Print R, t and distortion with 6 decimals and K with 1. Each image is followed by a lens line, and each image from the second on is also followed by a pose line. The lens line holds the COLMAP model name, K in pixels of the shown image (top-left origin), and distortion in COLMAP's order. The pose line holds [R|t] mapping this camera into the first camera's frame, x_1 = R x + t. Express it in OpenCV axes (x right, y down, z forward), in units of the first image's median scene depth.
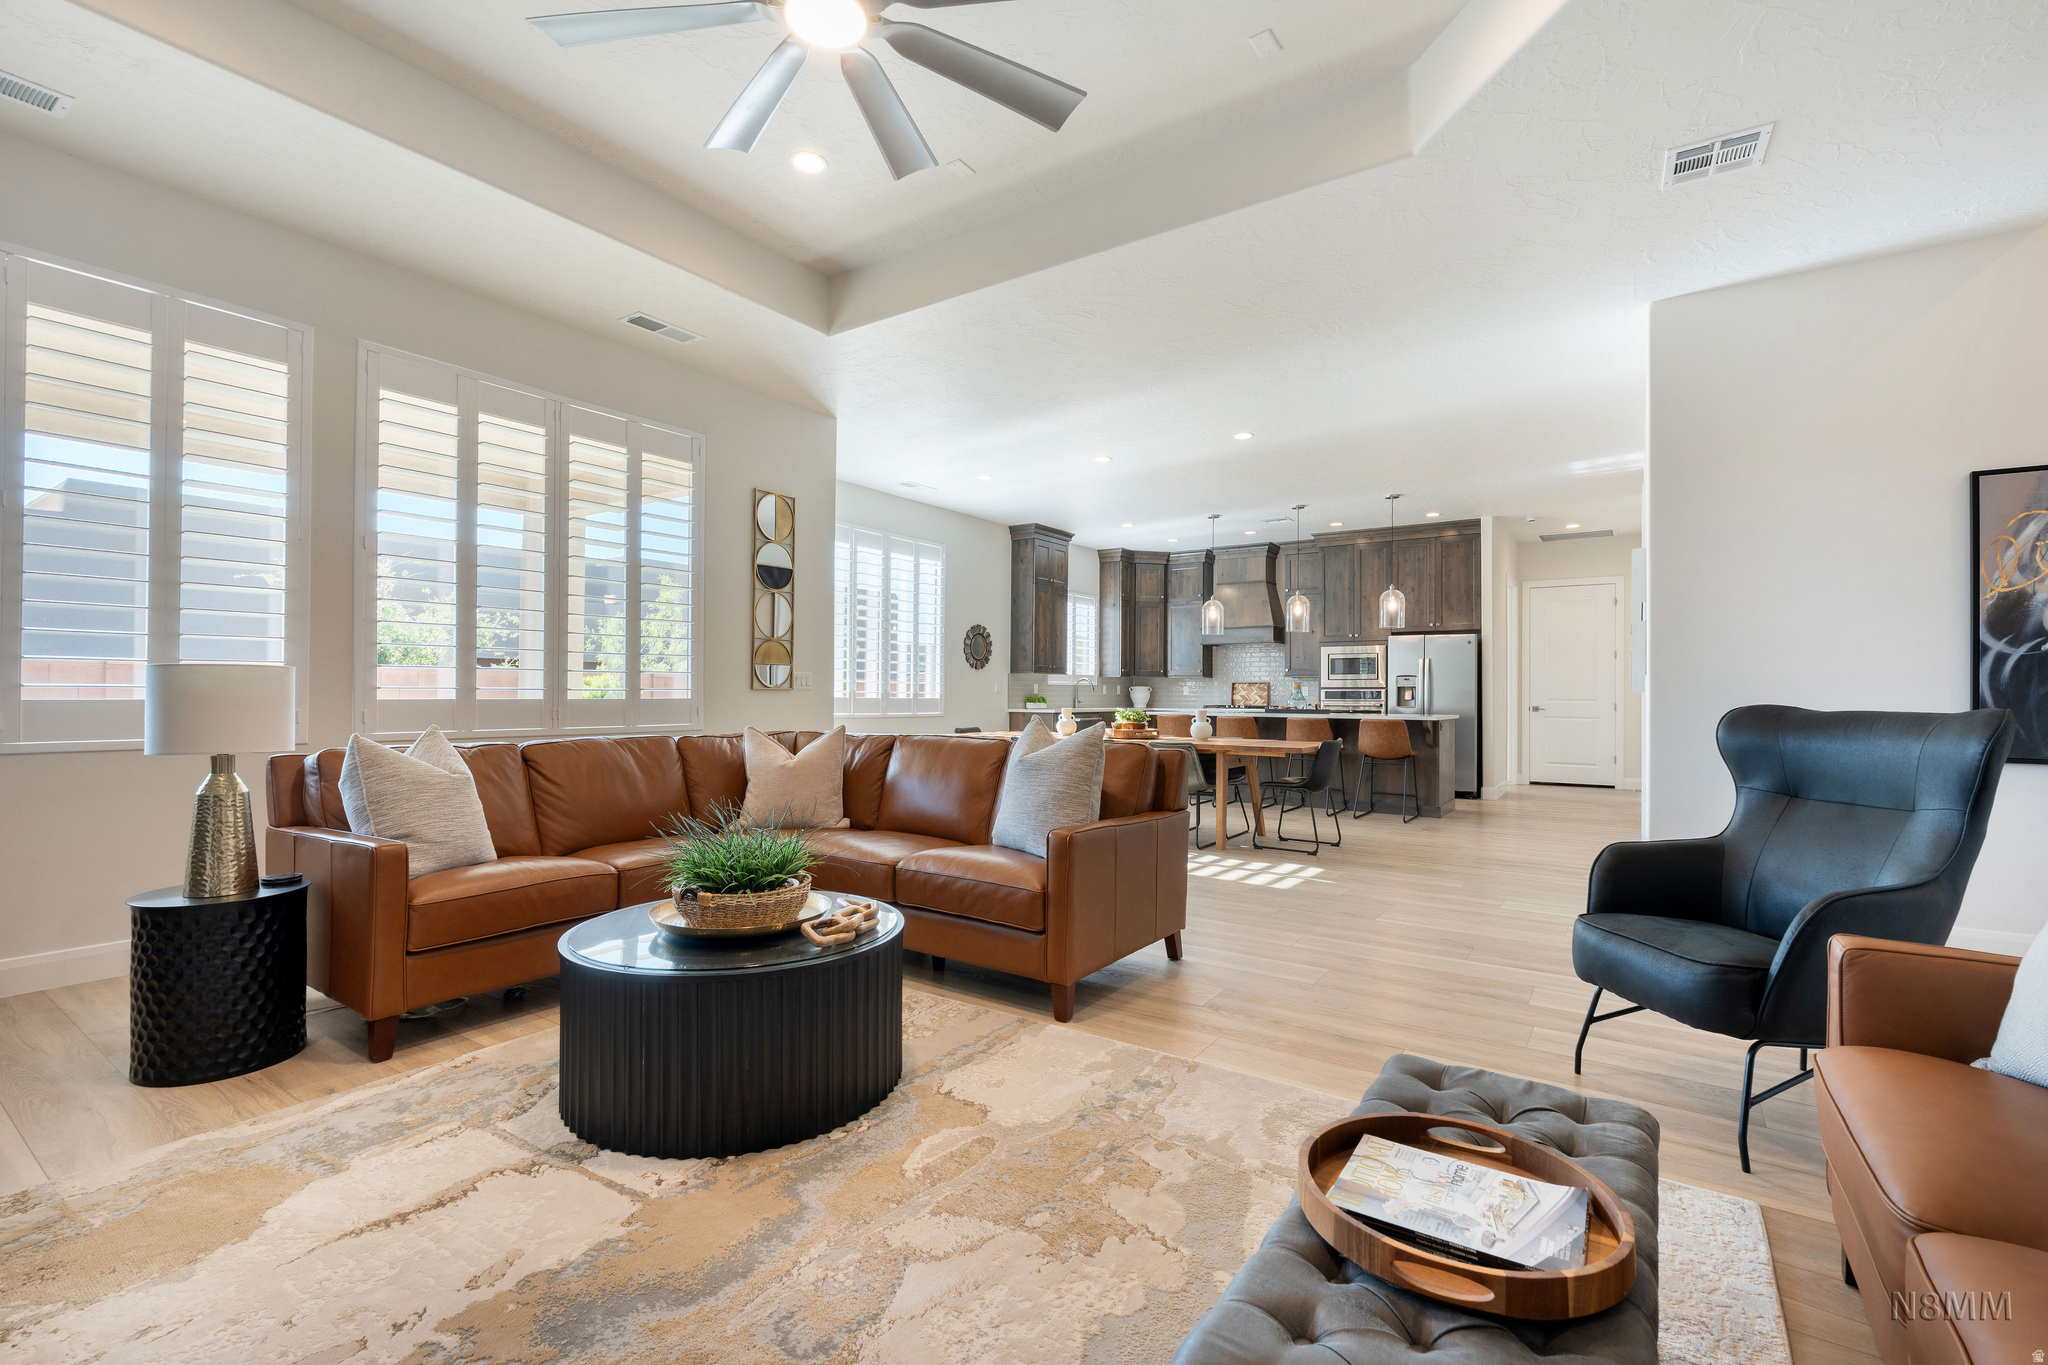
lens RADIAL K [[902.4, 0, 1024.0], [0, 902.4, 682.5], [0, 0, 1]] dist [0.001322, 0.000111]
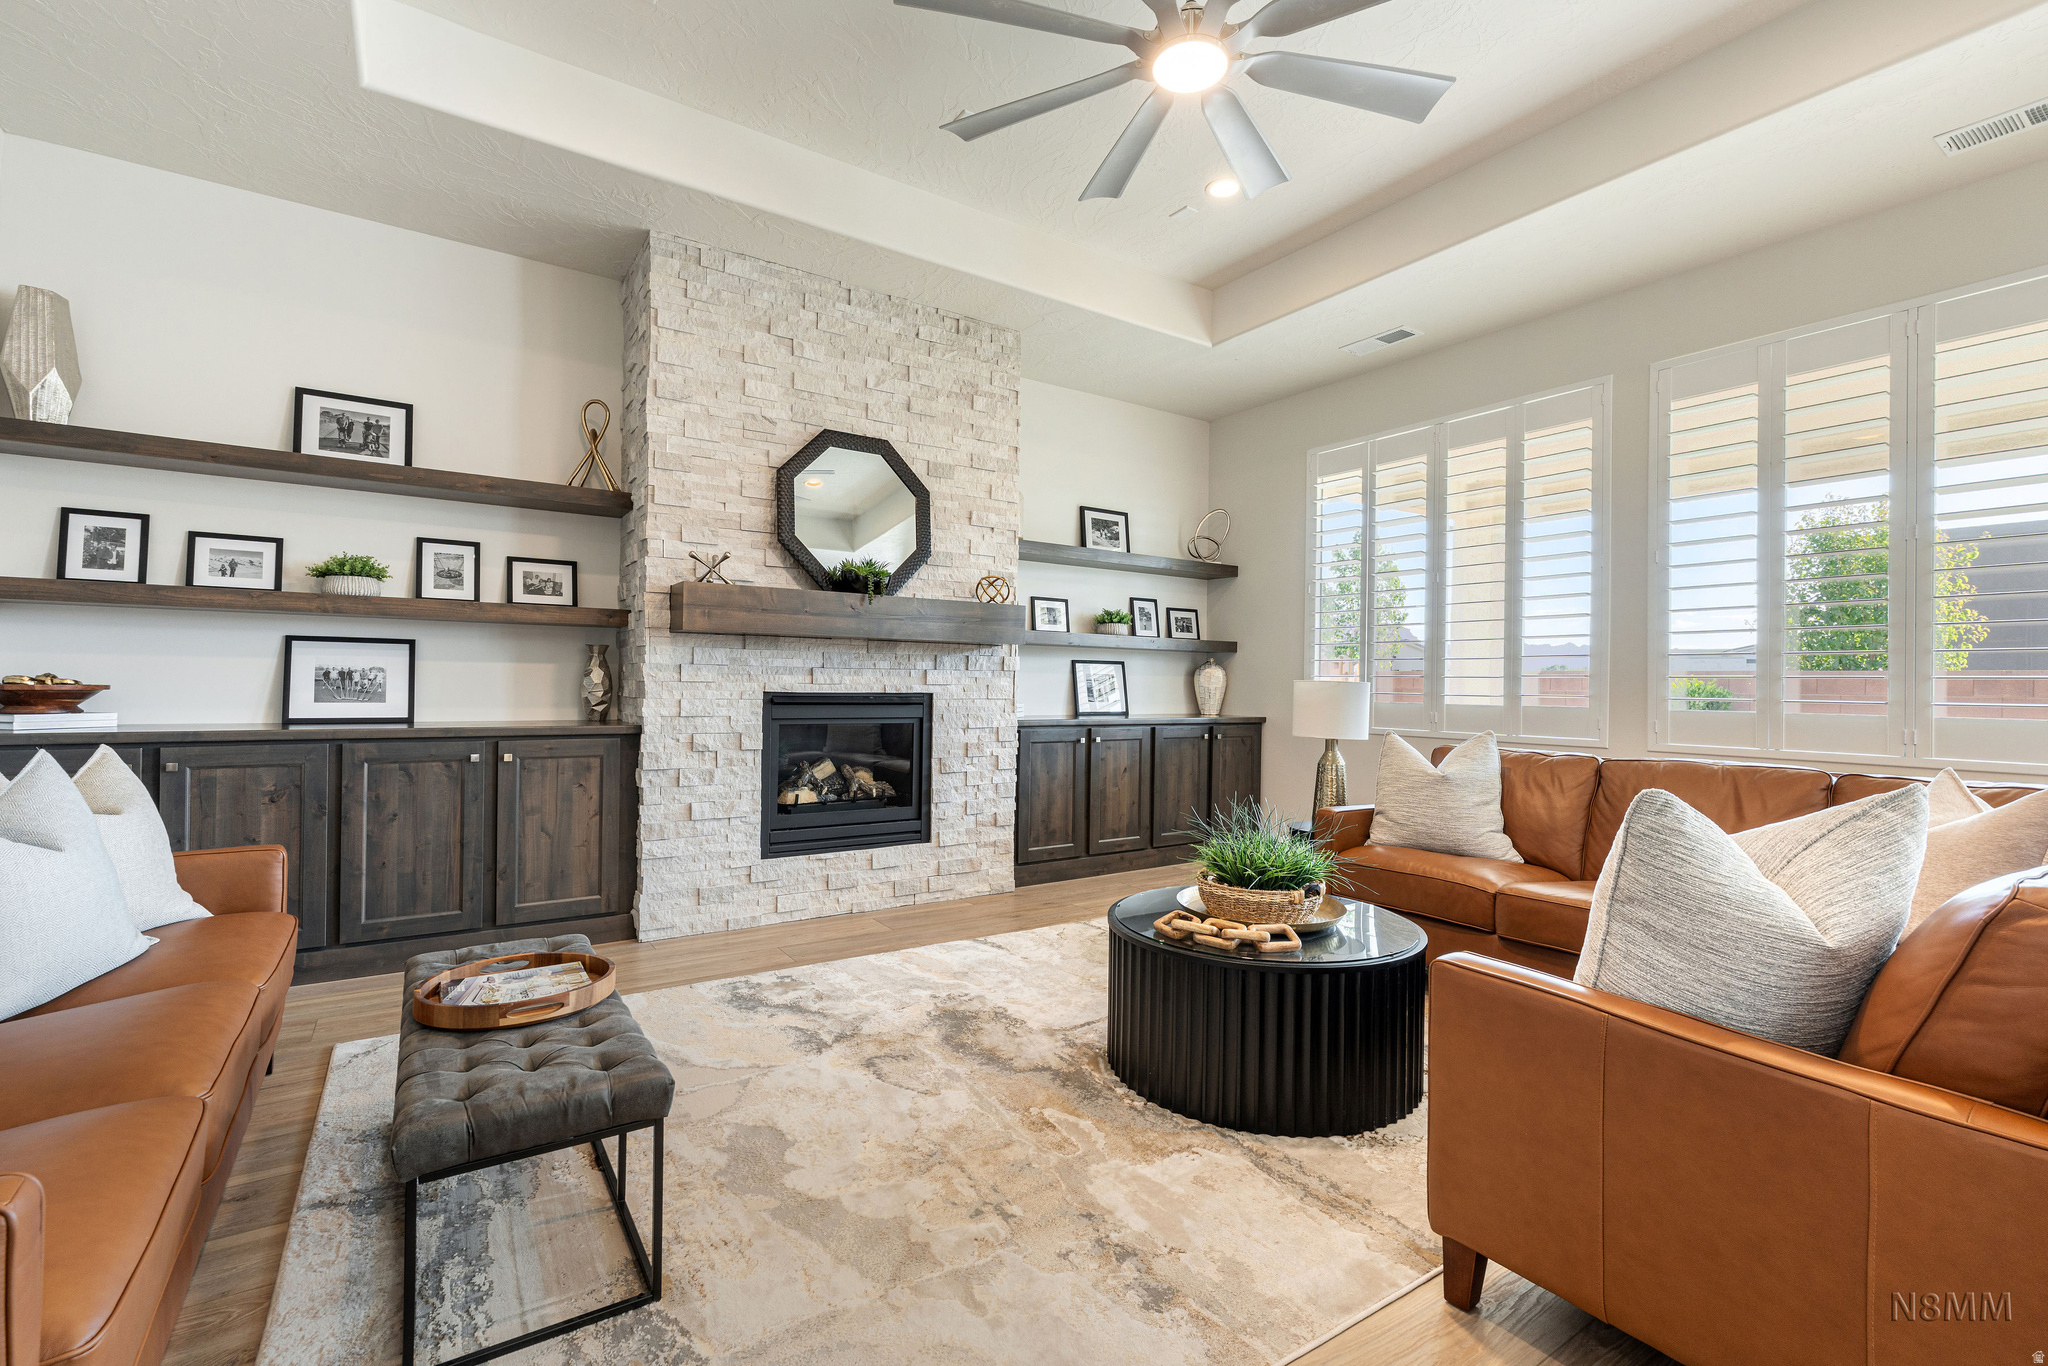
lens RADIAL K [[905.0, 0, 1032.5], [0, 905.0, 685.1], [0, 0, 1]] dist [-0.009162, 0.000200]
pose [[-0.362410, -0.011181, -0.931952, 0.484548], [-0.003574, 0.999937, -0.010607, 0.003798], [0.932012, -0.000514, -0.362428, 0.710106]]
